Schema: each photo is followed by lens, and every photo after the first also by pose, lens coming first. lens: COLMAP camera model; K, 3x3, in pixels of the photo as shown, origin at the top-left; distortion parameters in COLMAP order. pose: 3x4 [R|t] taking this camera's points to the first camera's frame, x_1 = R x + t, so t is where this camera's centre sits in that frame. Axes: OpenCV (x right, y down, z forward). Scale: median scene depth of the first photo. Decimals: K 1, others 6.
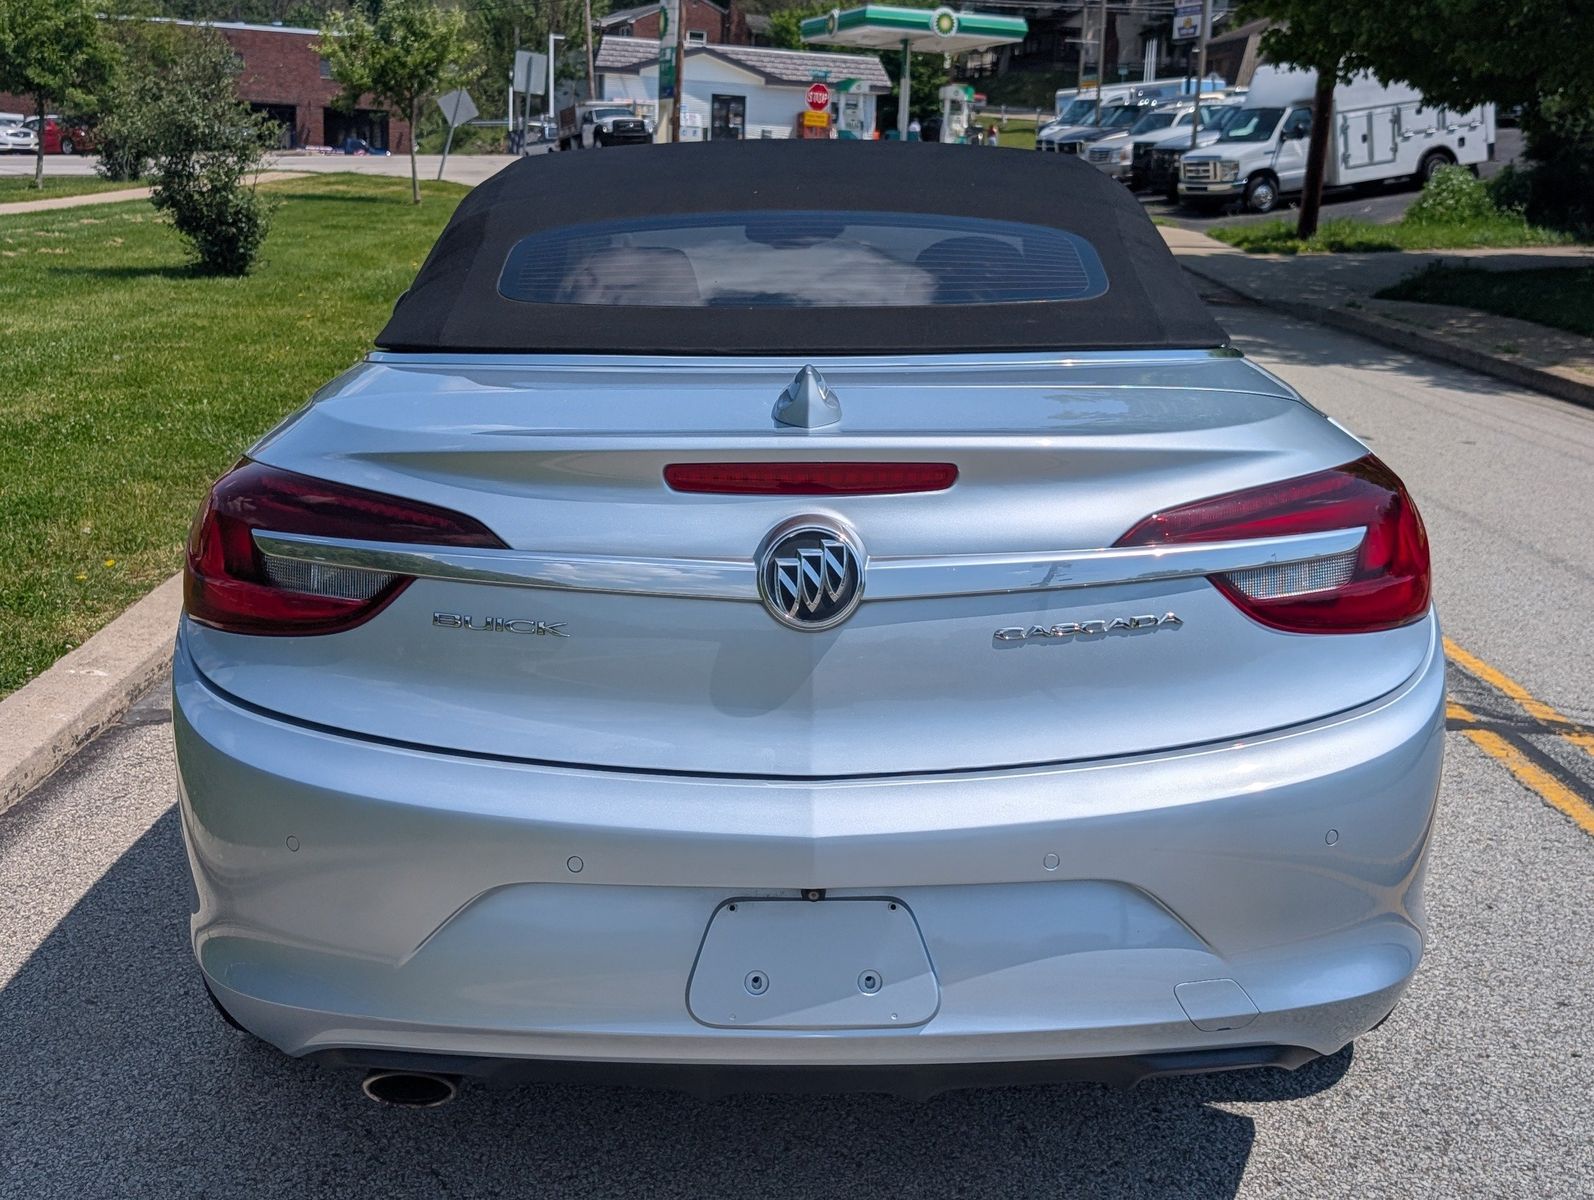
lens RADIAL K [[1888.7, 0, 793.8], [0, 1888.7, 601.2], [0, 0, 1]] dist [0.005334, 0.000000]
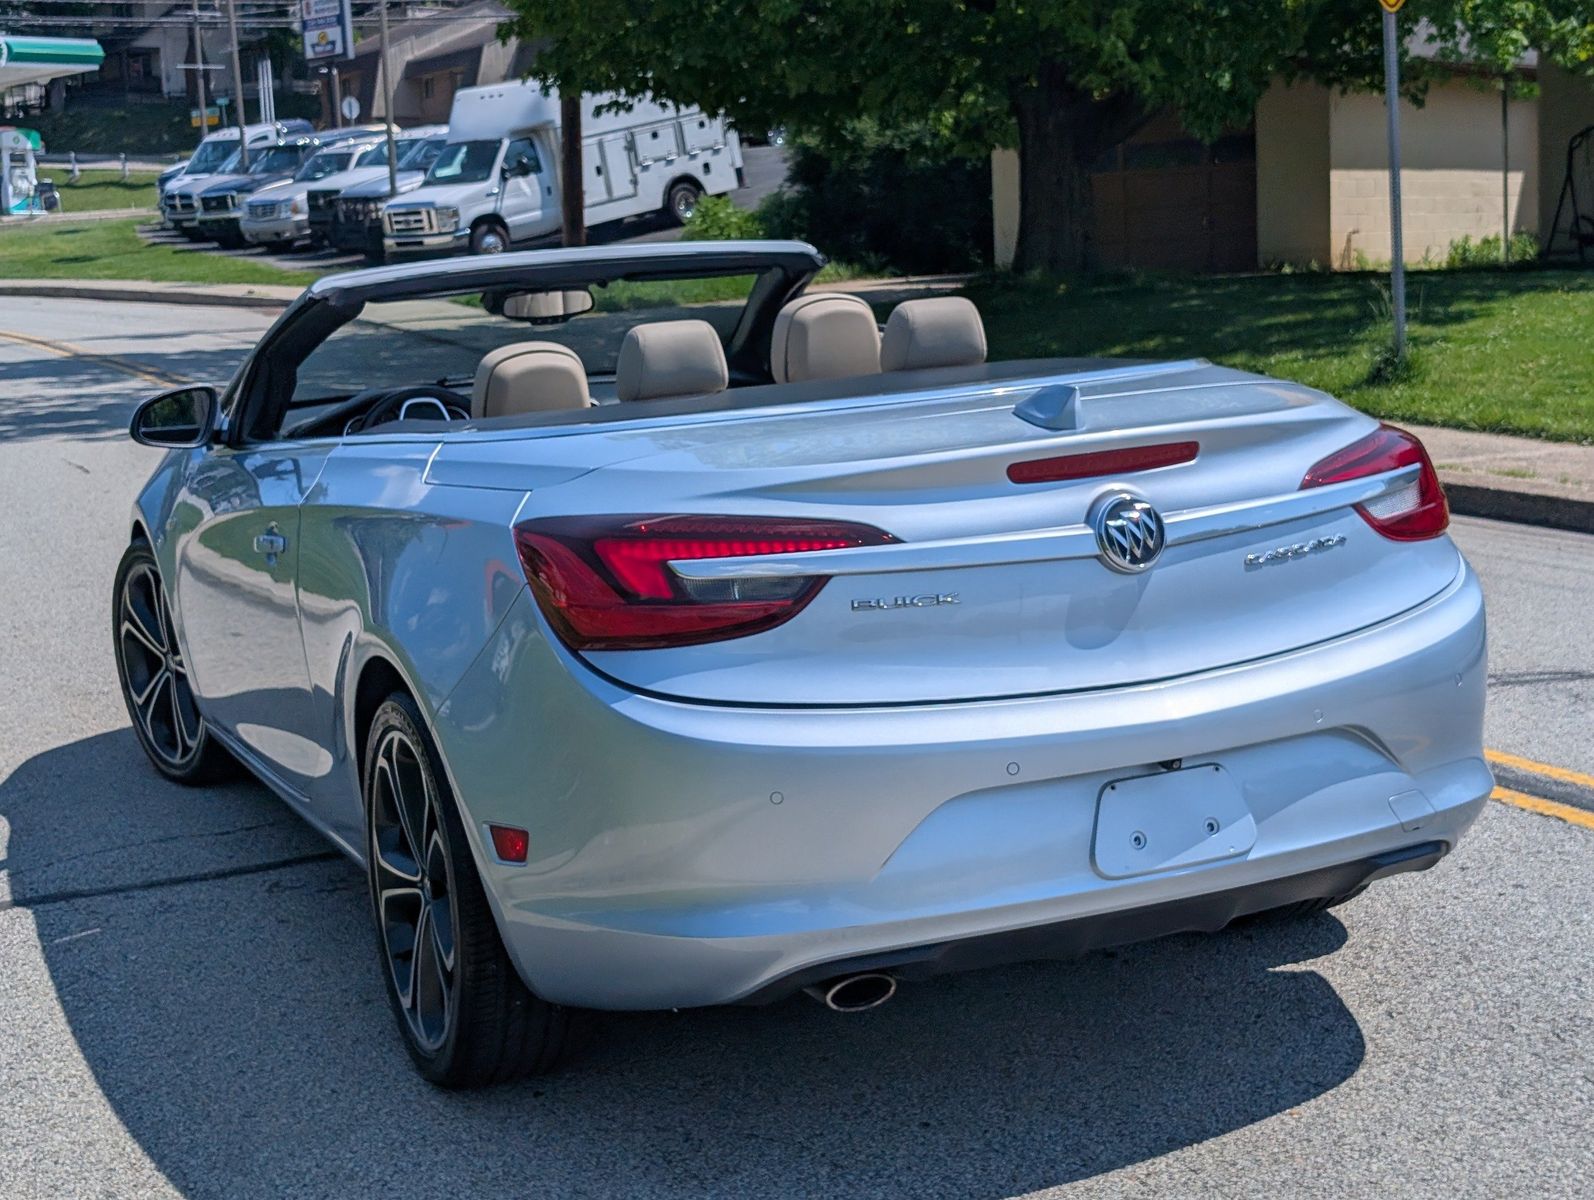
lens RADIAL K [[2491.6, 0, 805.6], [0, 2491.6, 543.2], [0, 0, 1]] dist [0.076669, 0.000000]
pose [[0.919128, -0.115729, 0.376577, -0.048050], [0.151492, 0.986207, -0.066673, 0.004283], [-0.363667, 0.118329, 0.923983, -0.030580]]
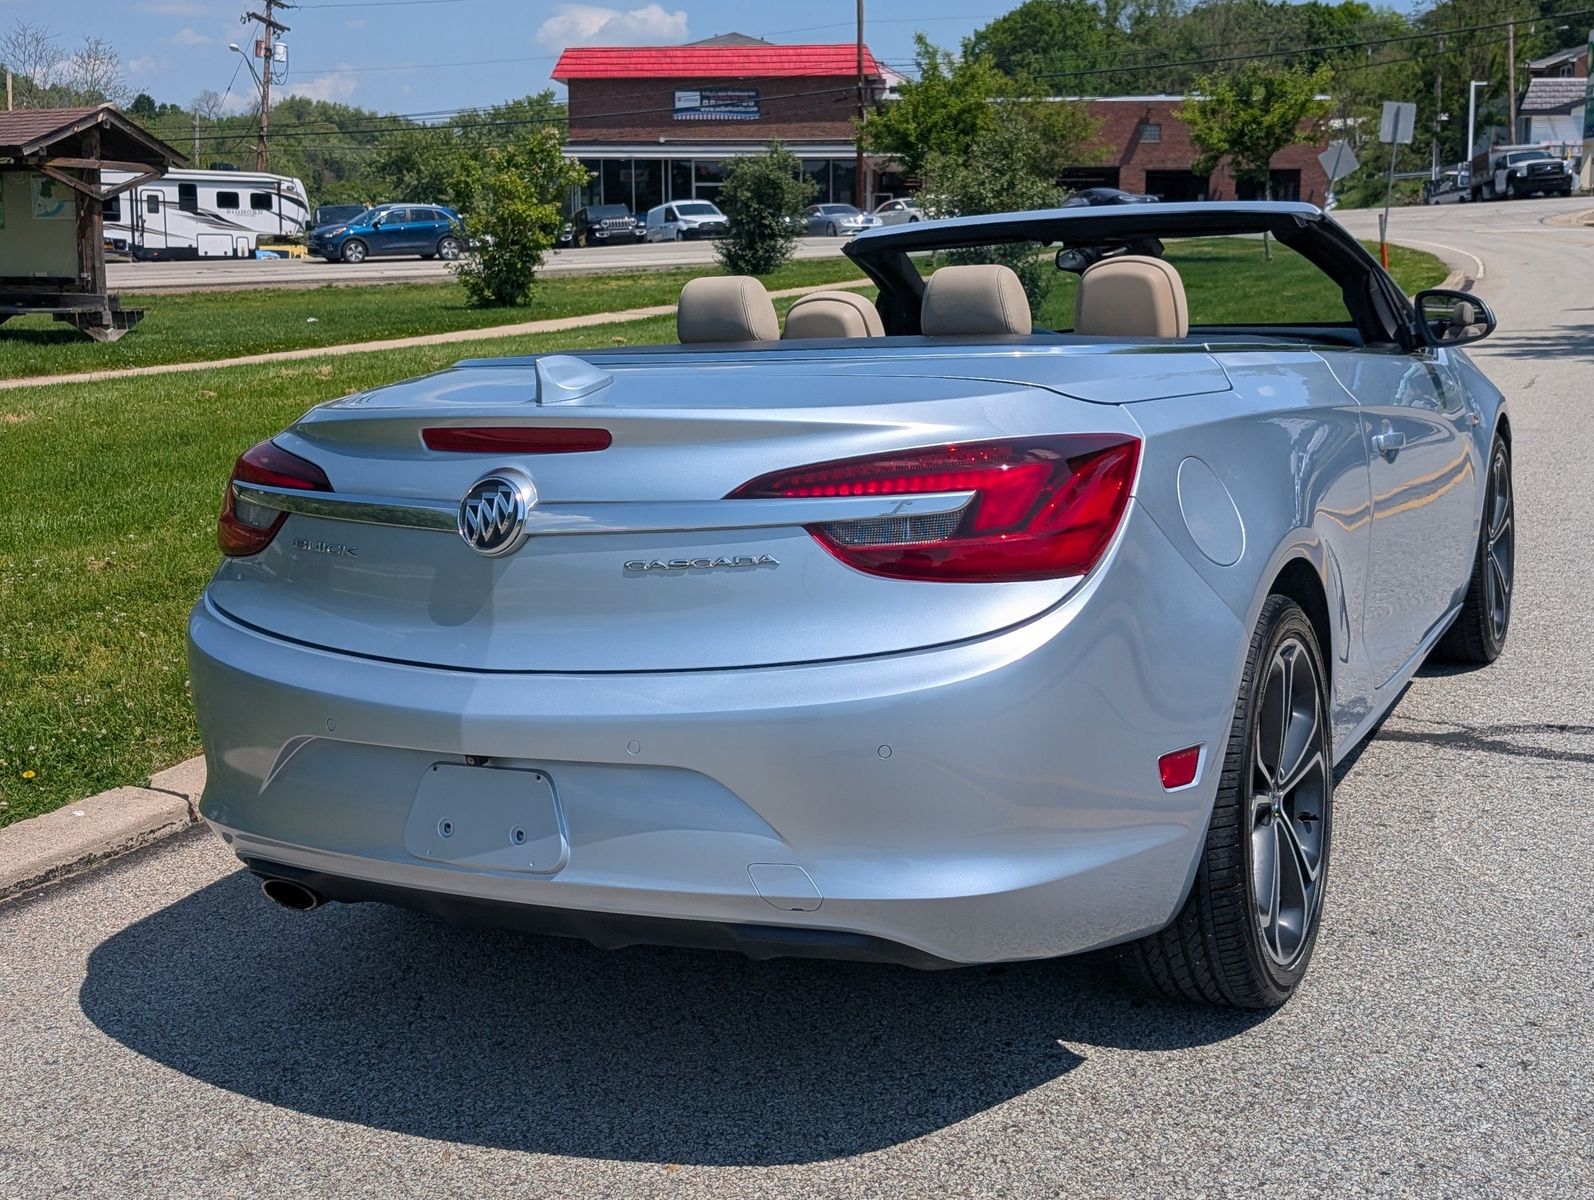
lens RADIAL K [[1882.7, 0, 823.8], [0, 1882.7, 526.5], [0, 0, 1]] dist [0.015571, 0.000000]
pose [[0.893110, 0.024299, -0.449182, 0.043438], [-0.054855, 0.996971, -0.055137, 0.002970], [0.446482, 0.073884, 0.891737, -0.002472]]
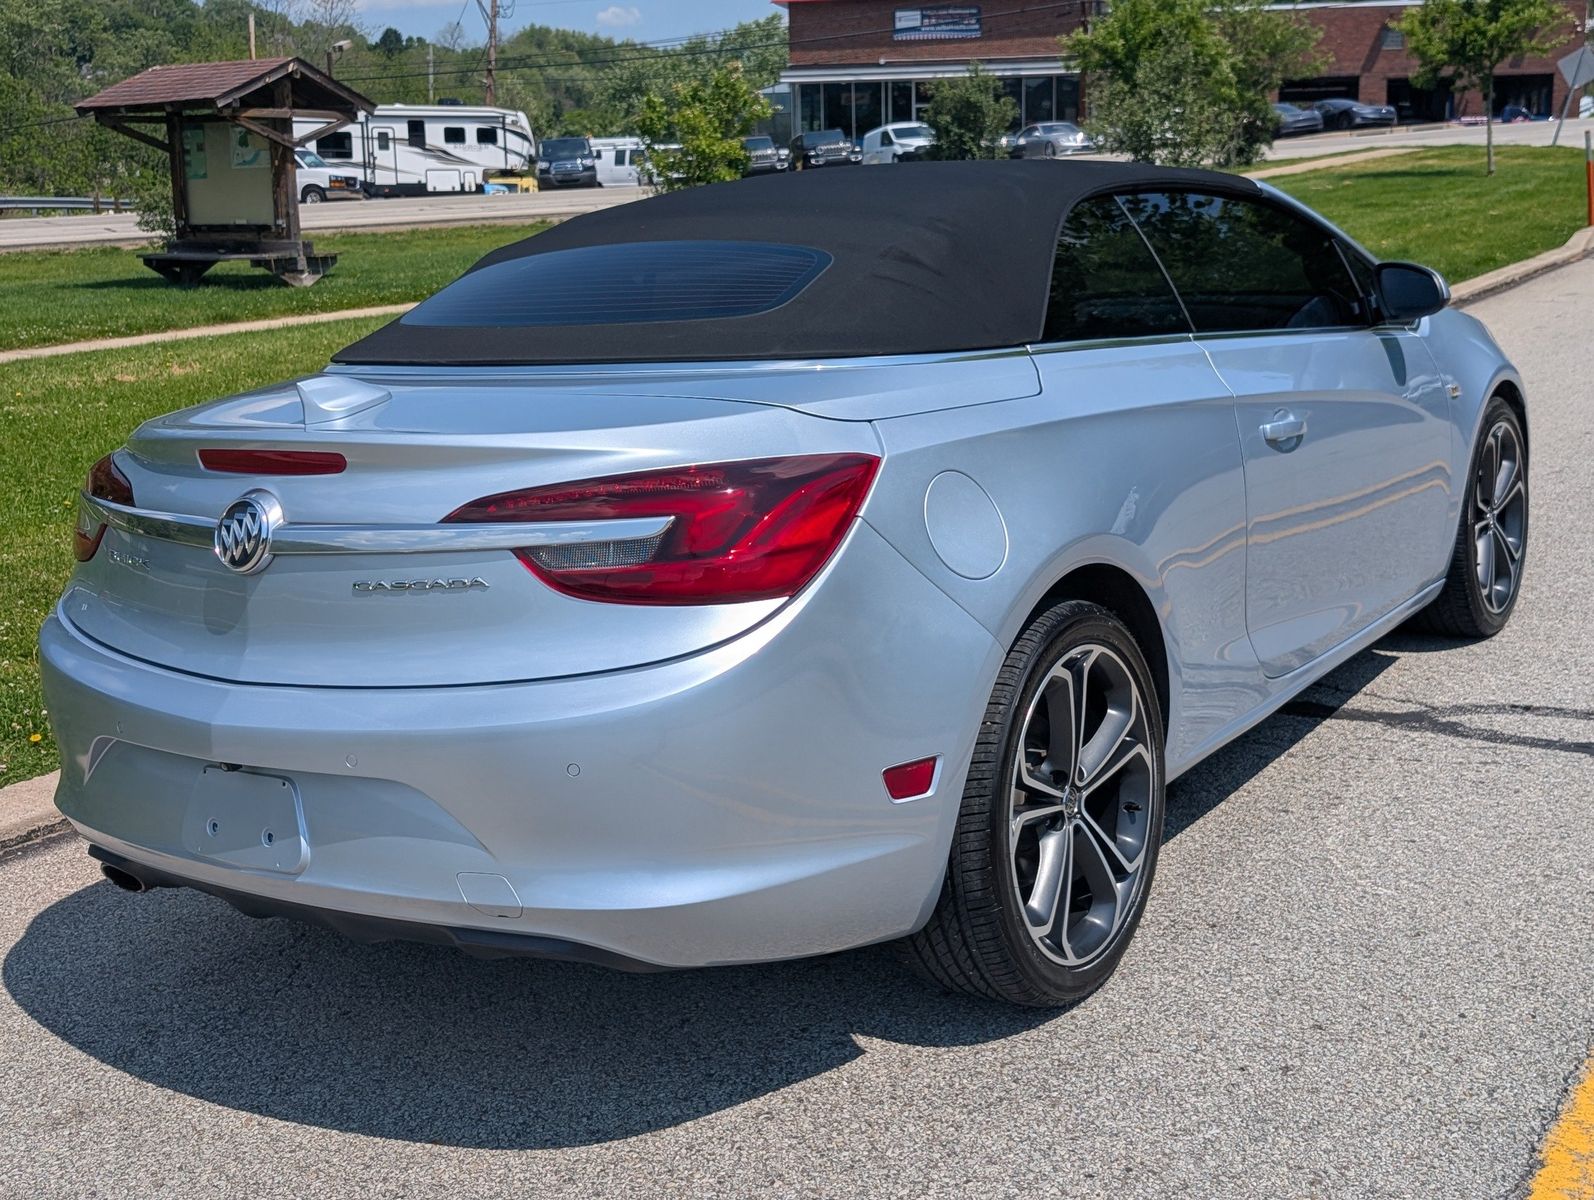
lens RADIAL K [[1882.7, 0, 839.5], [0, 1882.7, 584.9], [0, 0, 1]] dist [0.015571, 0.000000]
pose [[0.834897, 0.059144, -0.547219, 0.061279], [-0.056394, 0.998170, 0.021841, -0.001660], [0.547510, 0.012625, 0.836704, 0.005396]]
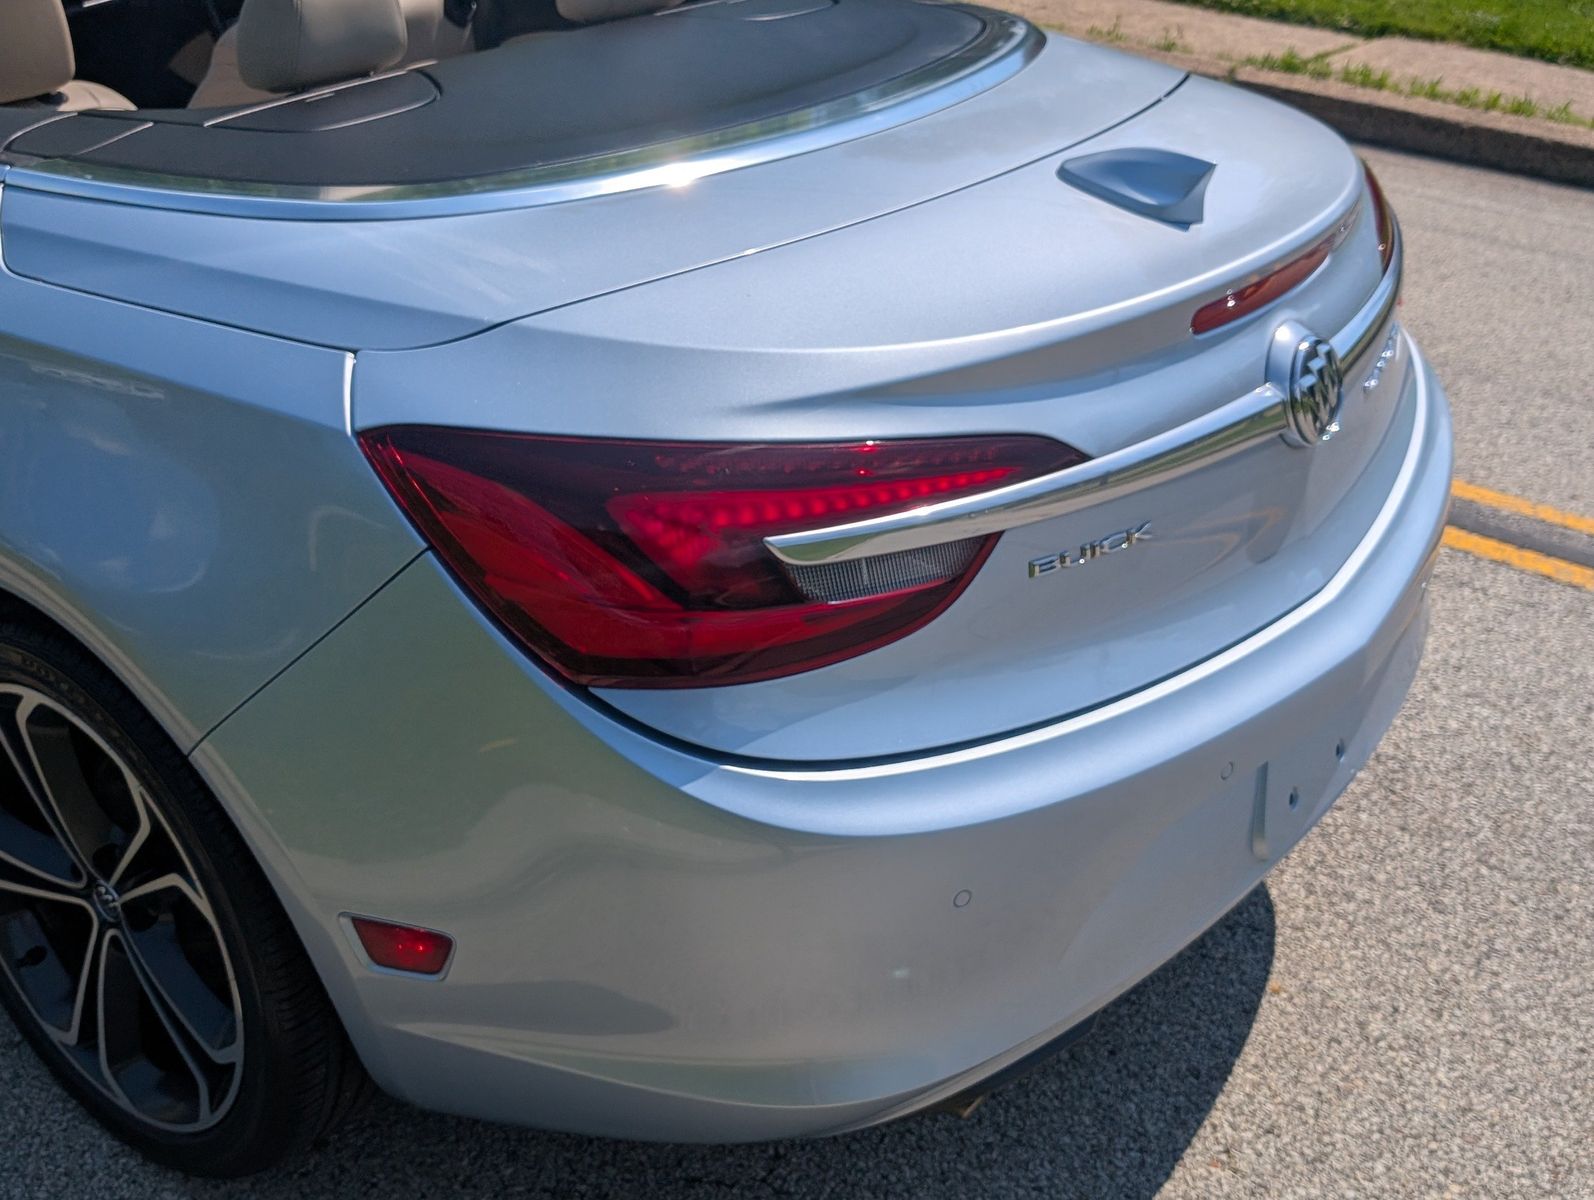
lens RADIAL K [[1888.7, 0, 787.9], [0, 1888.7, 583.6], [0, 0, 1]] dist [0.005334, 0.000000]
pose [[0.615334, -0.358032, 0.702266, -0.046269], [0.146844, 0.927369, 0.344128, -0.015604], [-0.774468, -0.108630, 0.623217, 0.033556]]
